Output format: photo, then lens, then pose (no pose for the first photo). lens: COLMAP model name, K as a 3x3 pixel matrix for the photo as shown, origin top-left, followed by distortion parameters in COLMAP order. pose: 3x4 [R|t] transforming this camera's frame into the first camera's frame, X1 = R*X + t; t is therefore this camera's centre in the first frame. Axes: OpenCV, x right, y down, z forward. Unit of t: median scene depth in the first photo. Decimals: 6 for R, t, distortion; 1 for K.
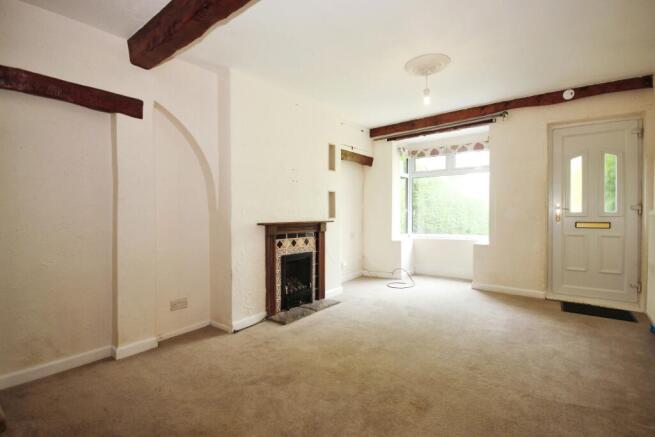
lens RADIAL K [[304.8, 0, 327.5], [0, 304.8, 218.5], [0, 0, 1]] dist [-0.001216, -0.000074]
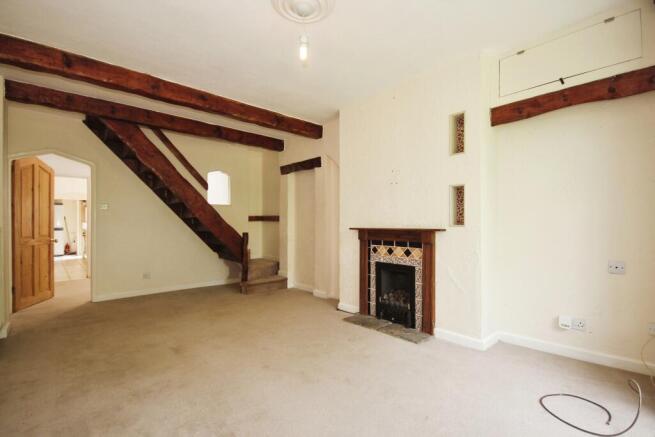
lens RADIAL K [[304.8, 0, 327.5], [0, 304.8, 218.5], [0, 0, 1]] dist [-0.001216, -0.000074]
pose [[-0.155909, 0.003038, -0.987767, 0.826657], [-0.002122, 0.999992, 0.003410, -0.021211], [0.987769, 0.002628, -0.155901, 0.958008]]
